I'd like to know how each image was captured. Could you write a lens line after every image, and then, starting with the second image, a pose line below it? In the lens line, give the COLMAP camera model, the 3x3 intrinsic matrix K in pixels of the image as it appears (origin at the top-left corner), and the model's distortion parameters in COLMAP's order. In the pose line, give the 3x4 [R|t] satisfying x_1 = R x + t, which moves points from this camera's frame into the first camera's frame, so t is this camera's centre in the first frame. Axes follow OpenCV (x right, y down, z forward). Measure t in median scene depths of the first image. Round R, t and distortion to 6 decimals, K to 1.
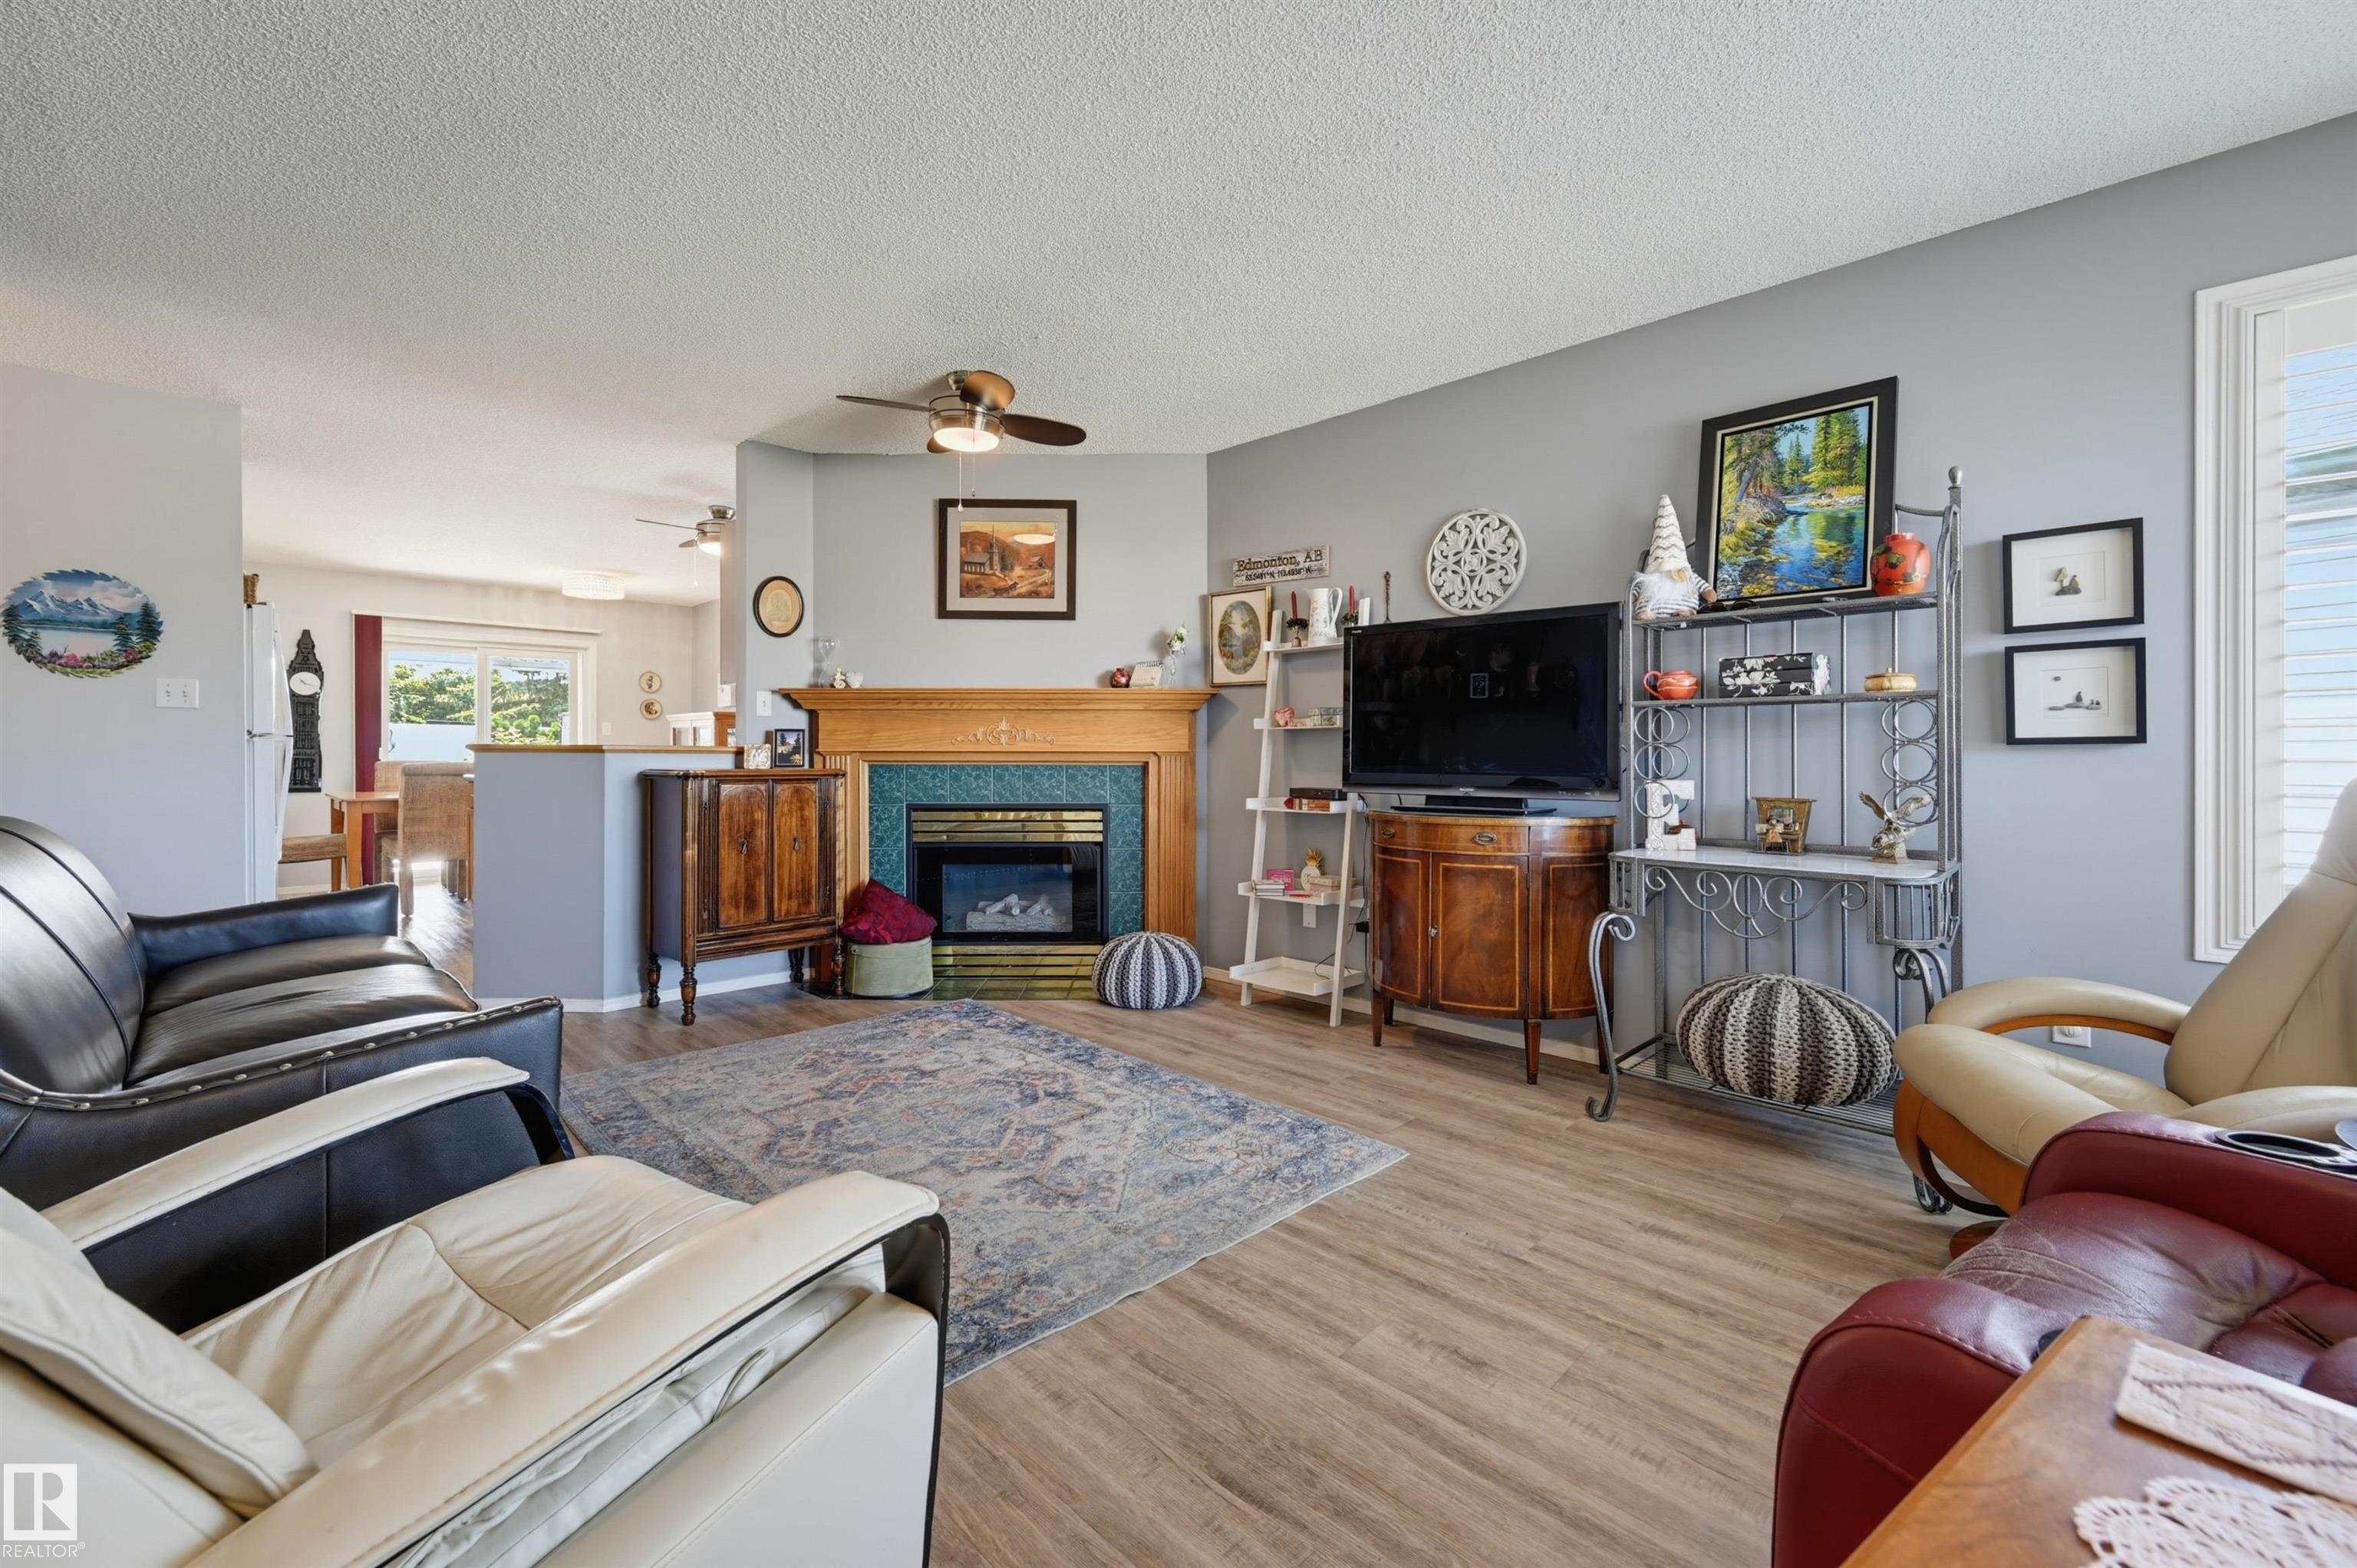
lens RADIAL K [[965.7, 0, 1178.2], [0, 965.7, 755.1], [0, 0, 1]] dist [-0.001337, -0.000114]
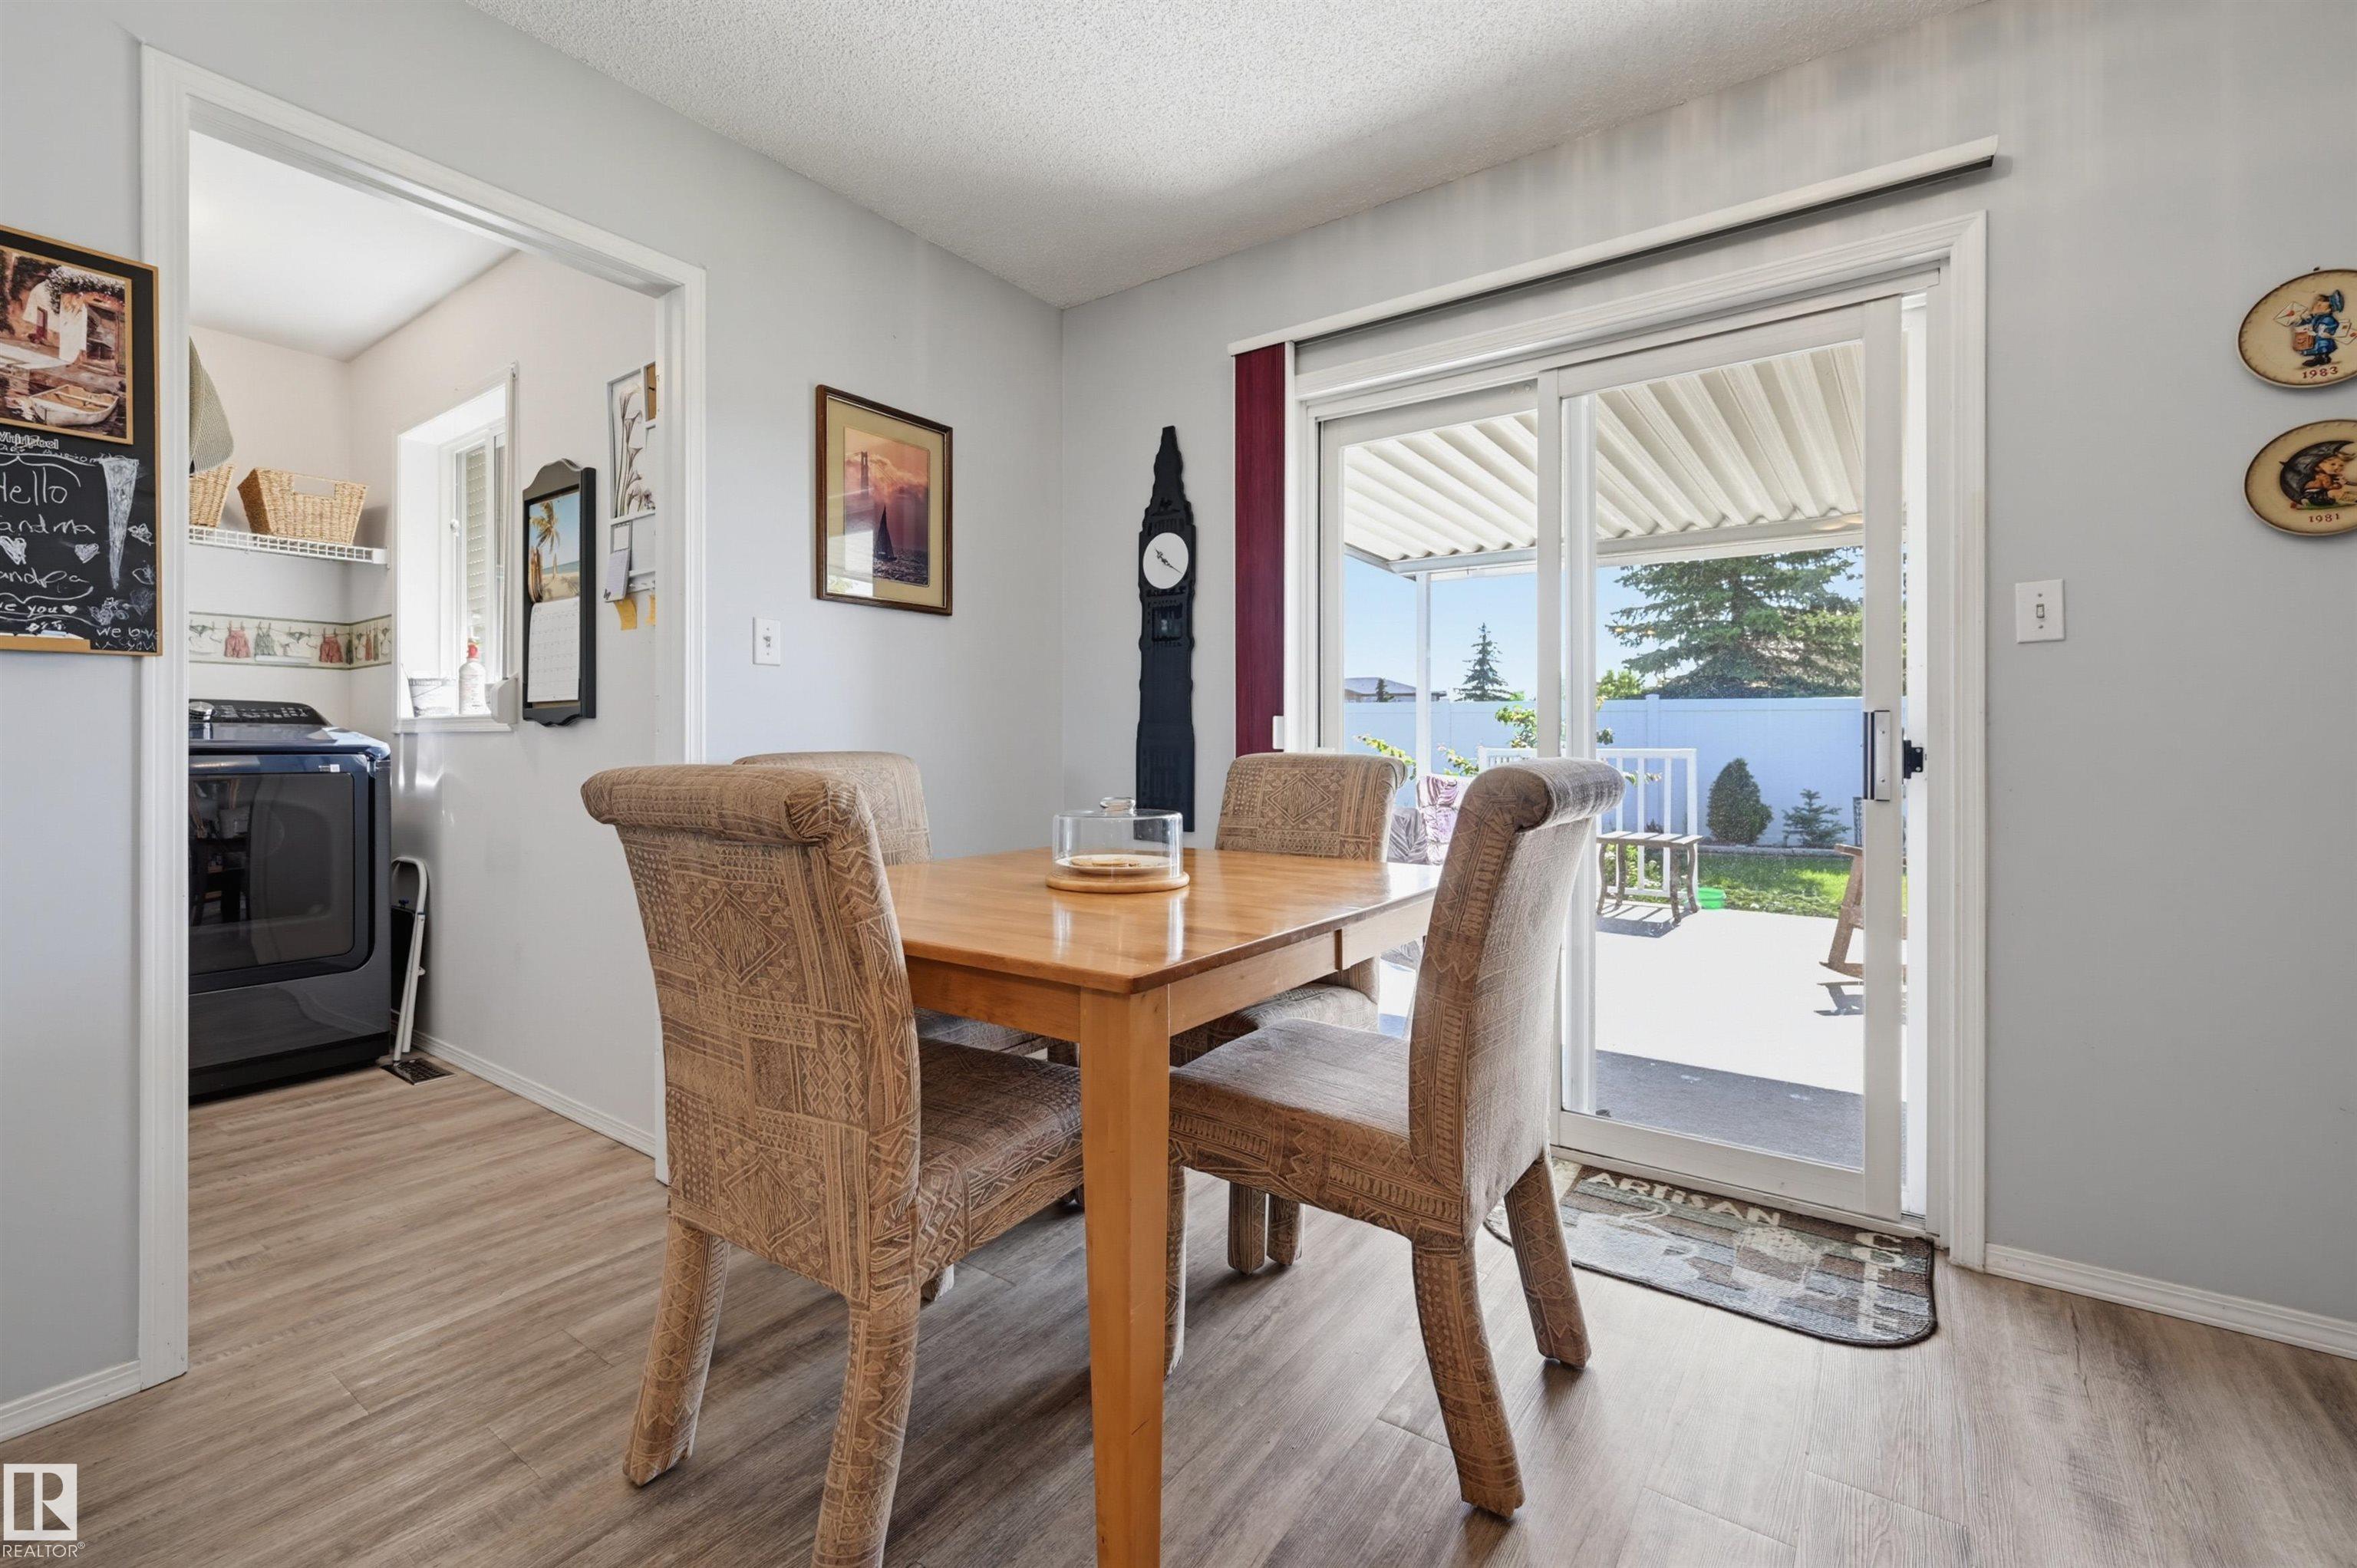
lens RADIAL K [[1018.4, 0, 1163.5], [0, 1018.4, 741.3], [0, 0, 1]] dist [0.001188, 0.000378]
pose [[0.146347, -0.002440, -0.989230, -0.793801], [-0.003425, 0.999990, -0.002973, 0.004820], [0.989227, 0.003823, 0.146337, 1.539172]]
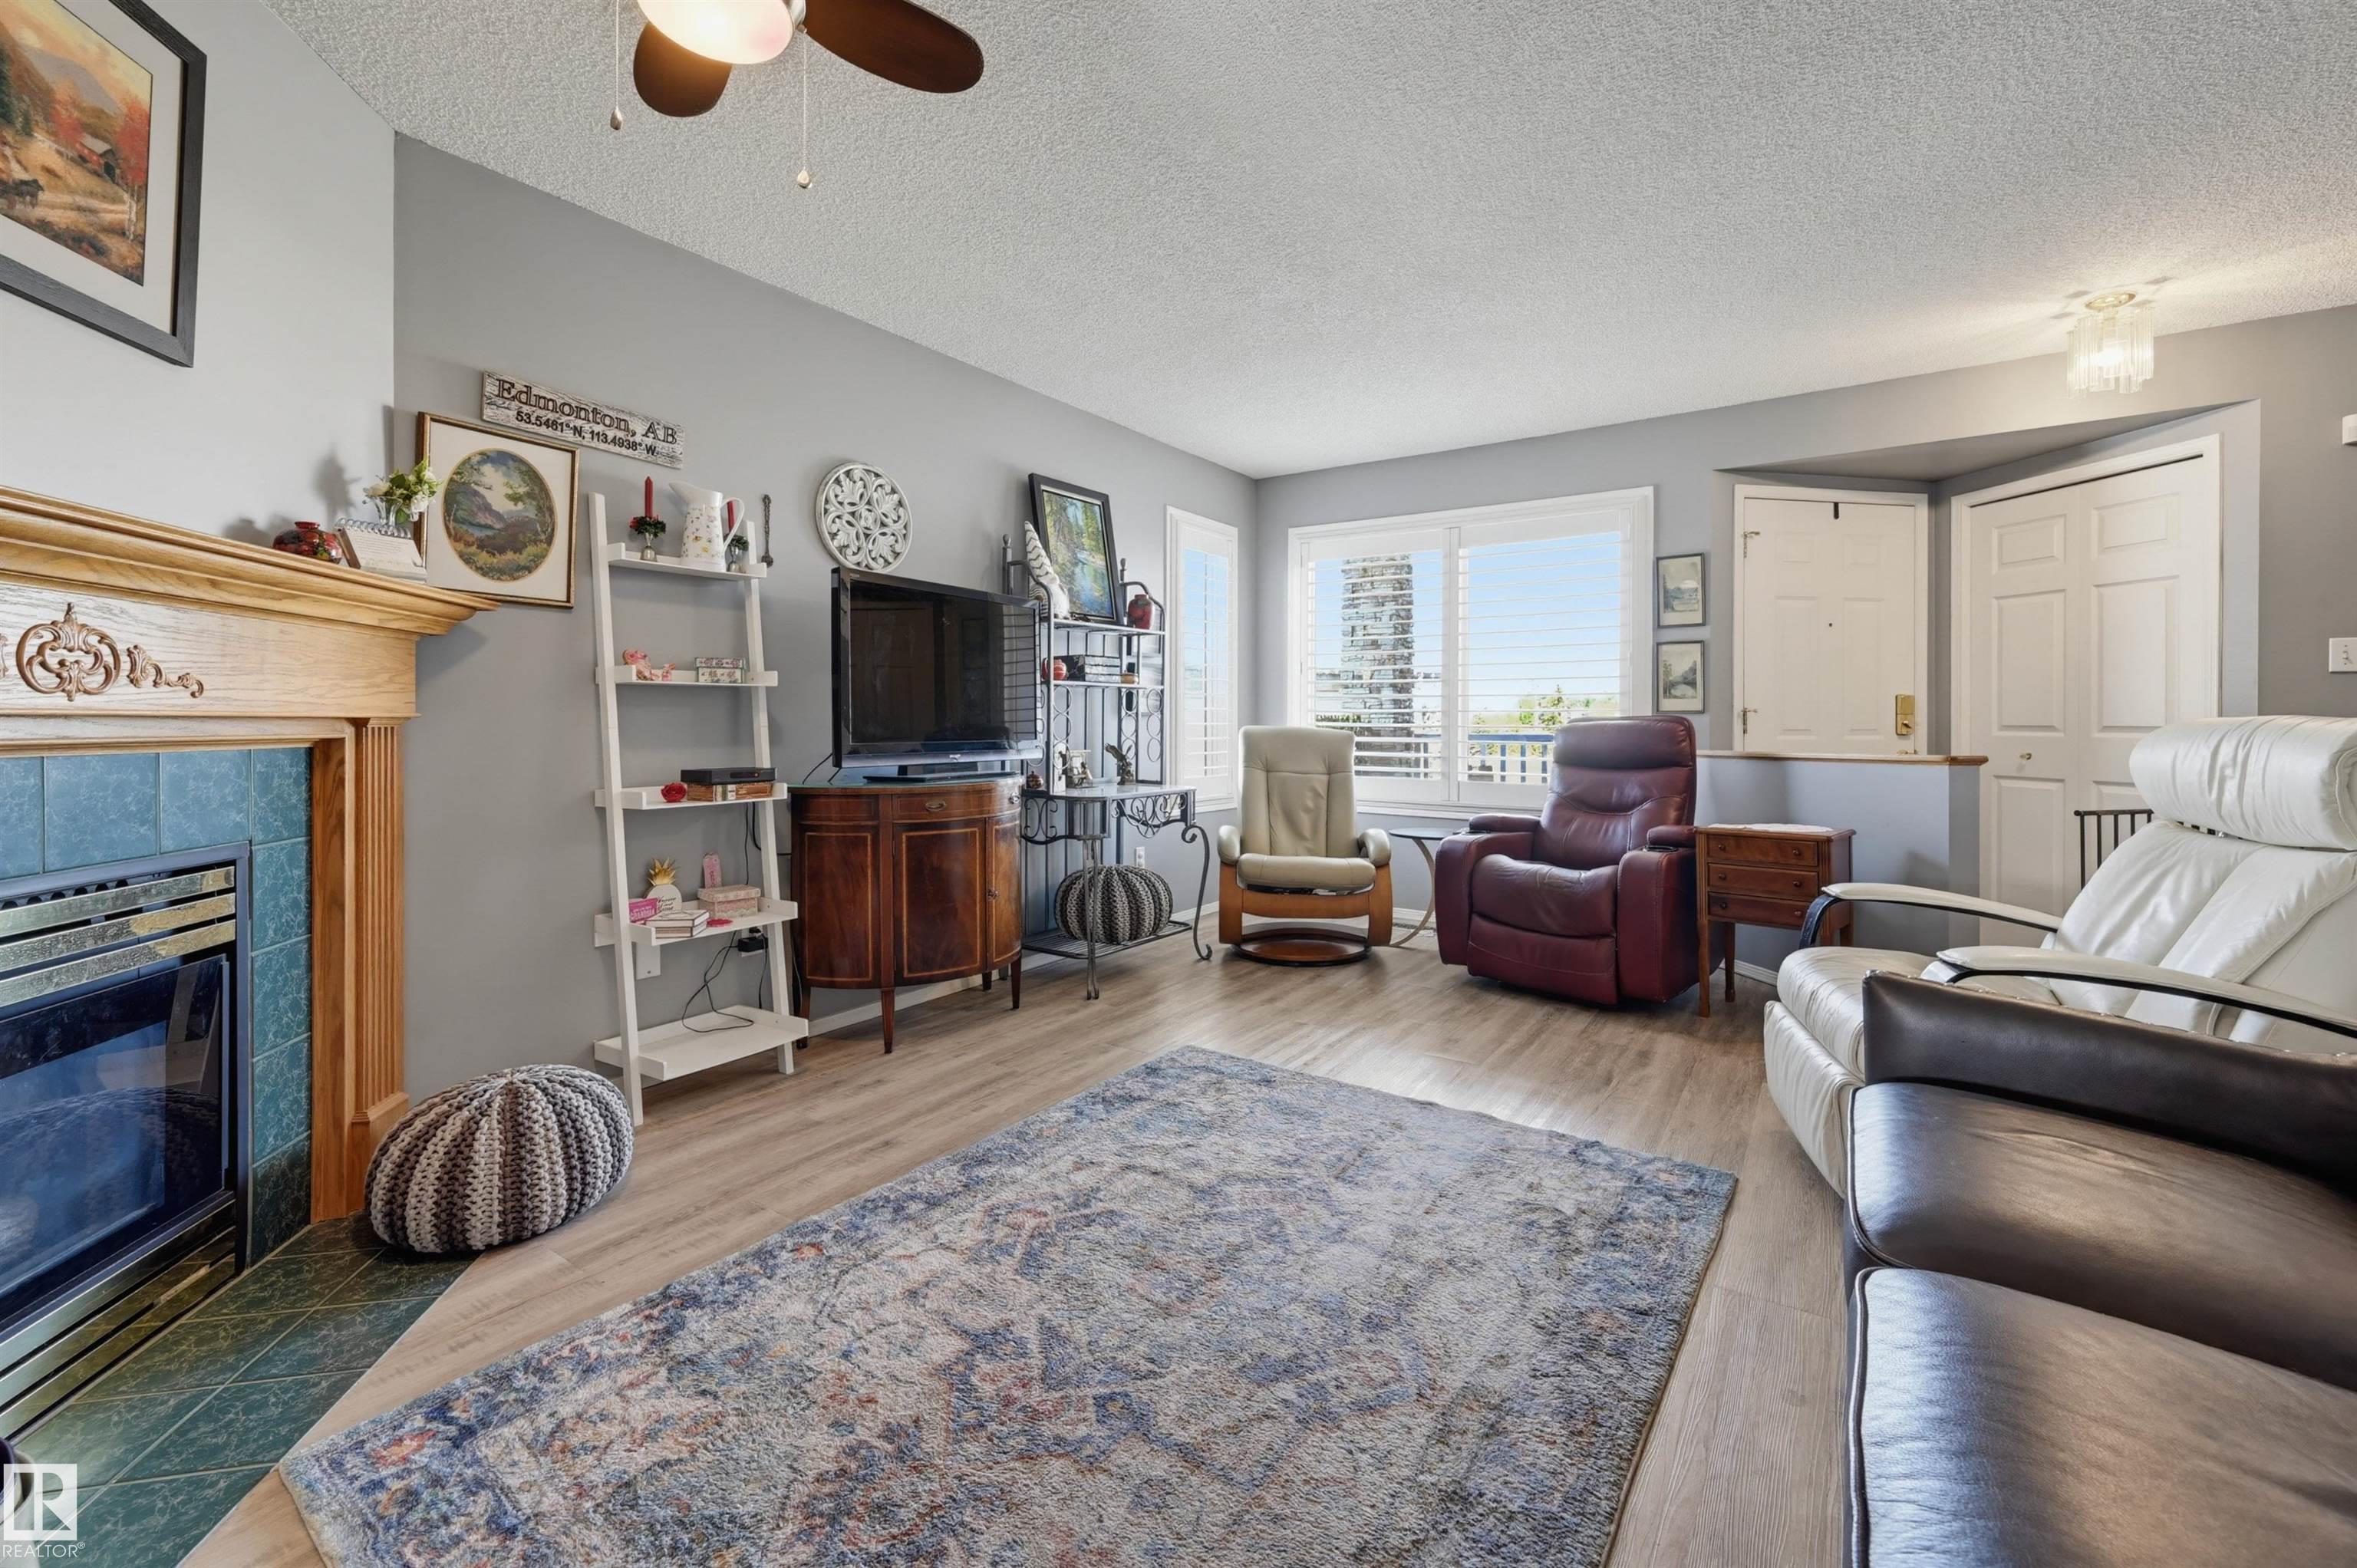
lens RADIAL K [[974.6, 0, 1180.9], [0, 974.6, 725.4], [0, 0, 1]] dist [-0.001650, 0.000018]
pose [[-0.178682, -0.005598, 0.983891, -0.564303], [0.001523, 0.999981, 0.005966, -0.001826], [-0.983906, 0.002564, -0.178670, 0.706586]]
